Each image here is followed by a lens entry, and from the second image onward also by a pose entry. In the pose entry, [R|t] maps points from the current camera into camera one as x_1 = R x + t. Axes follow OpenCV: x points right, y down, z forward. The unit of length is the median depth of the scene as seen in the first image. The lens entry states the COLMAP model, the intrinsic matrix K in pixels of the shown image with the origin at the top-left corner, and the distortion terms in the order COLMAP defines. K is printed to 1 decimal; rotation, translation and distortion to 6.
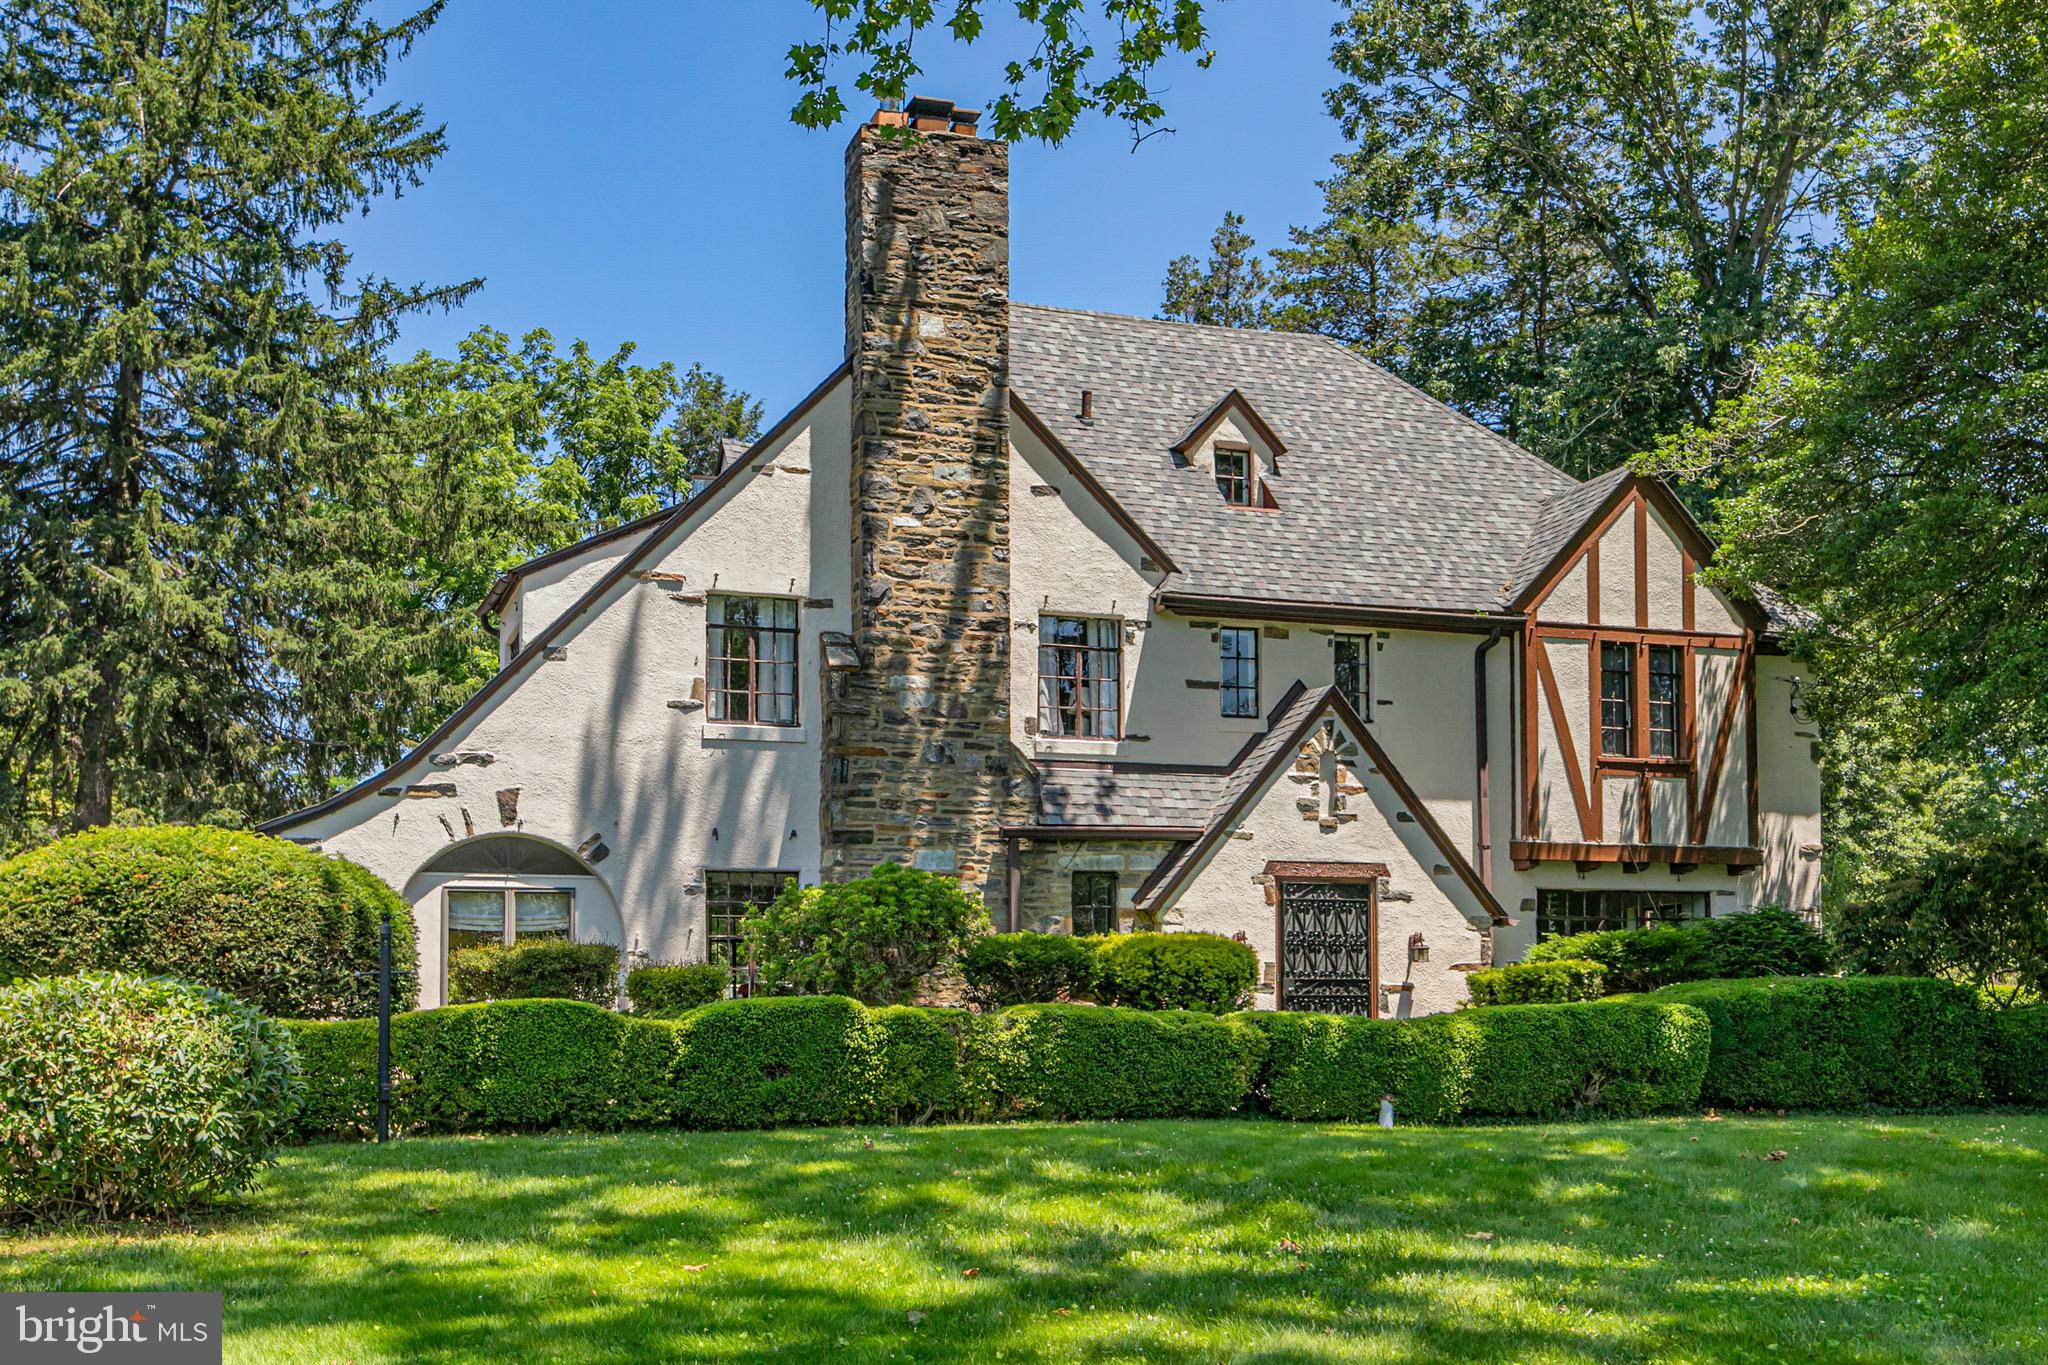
lens RADIAL K [[1792.8, 0, 1012.0], [0, 1792.8, 770.5], [0, 0, 1]] dist [-0.010365, -0.000377]
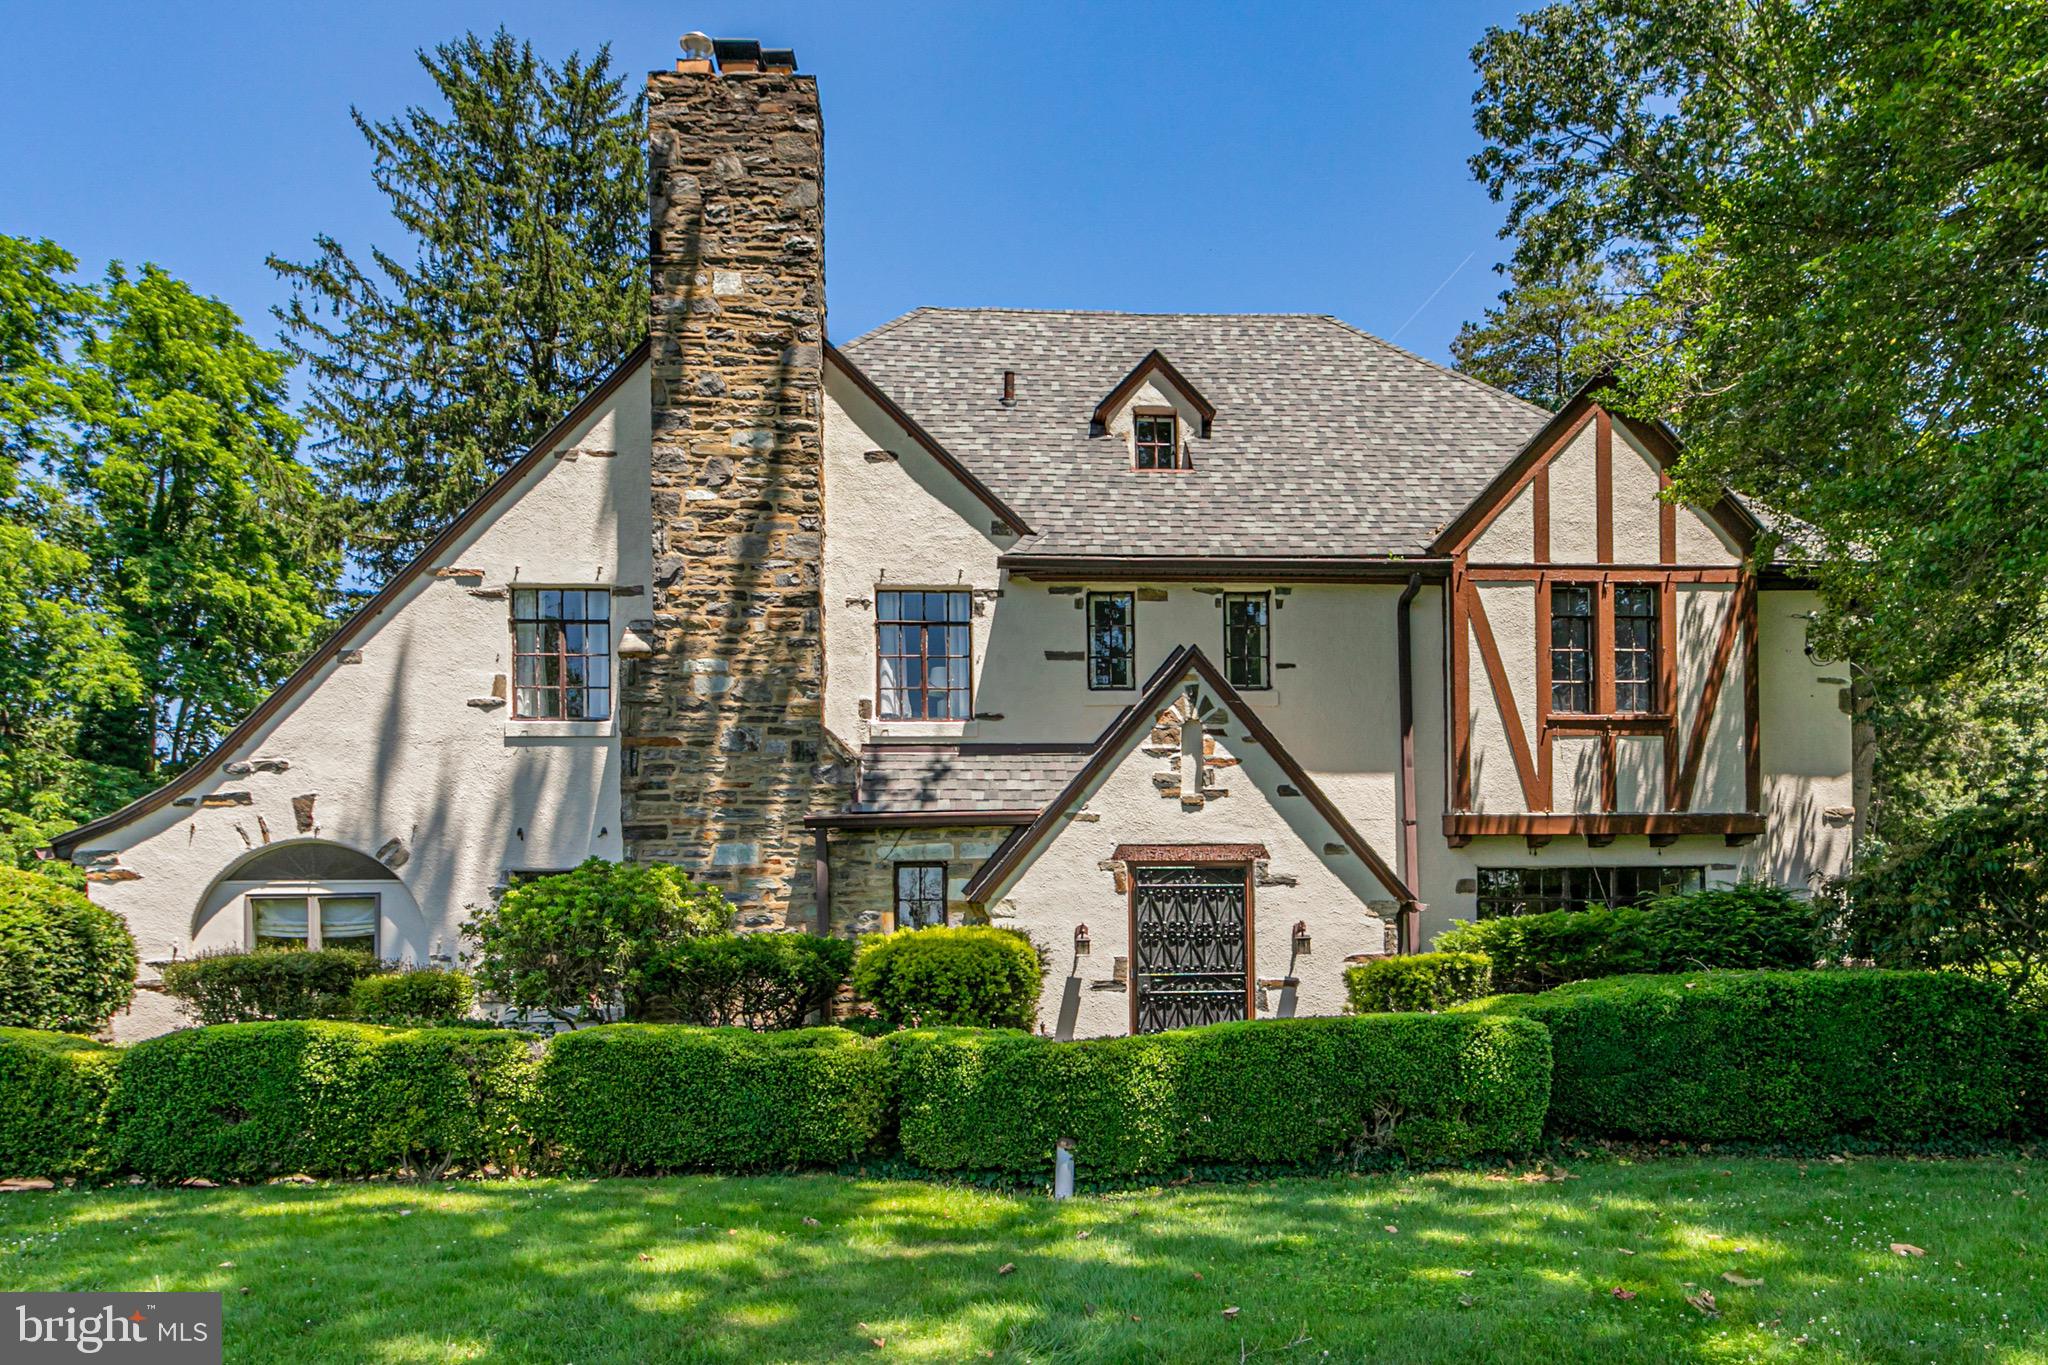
lens RADIAL K [[1263.8, 0, 1086.7], [0, 1263.8, 868.8], [0, 0, 1]] dist [-0.018904, 0.020497]
pose [[0.971741, -0.026572, -0.234548, 0.278530], [0.039591, 0.997915, 0.050974, 0.029840], [0.232705, -0.058819, 0.970767, 0.384227]]
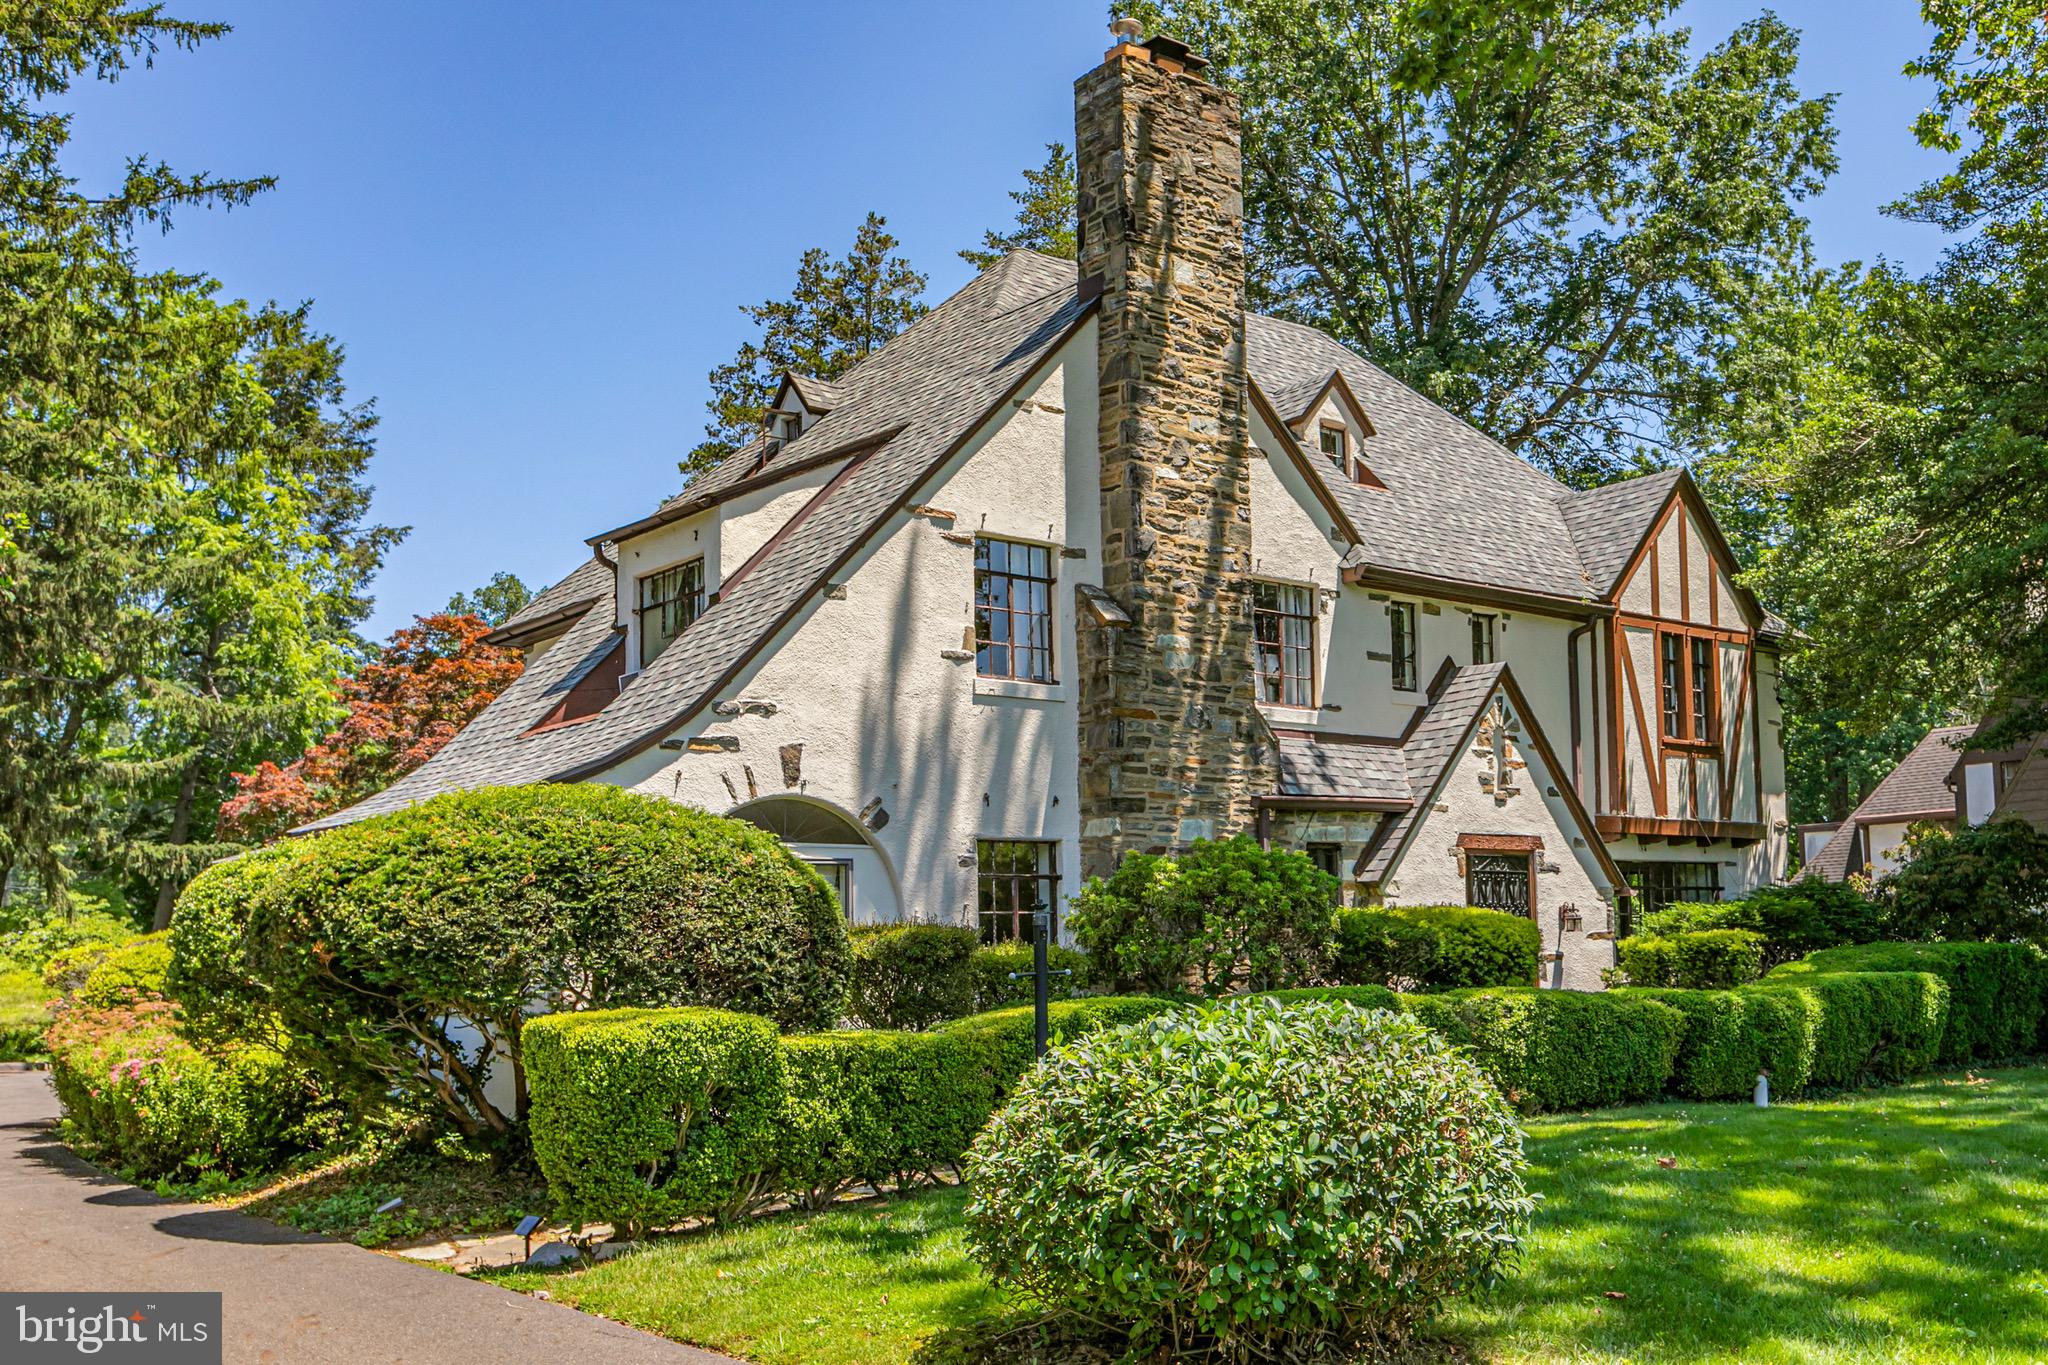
lens RADIAL K [[1654.0, 0, 1024.0], [0, 1654.0, 682.5], [0, 0, 1]] dist [-0.007371, 0.002480]
pose [[0.950967, 0.036929, 0.307080, -0.385131], [-0.027233, 0.998988, -0.035800, 0.005516], [-0.308092, 0.025682, 0.951010, 0.186476]]
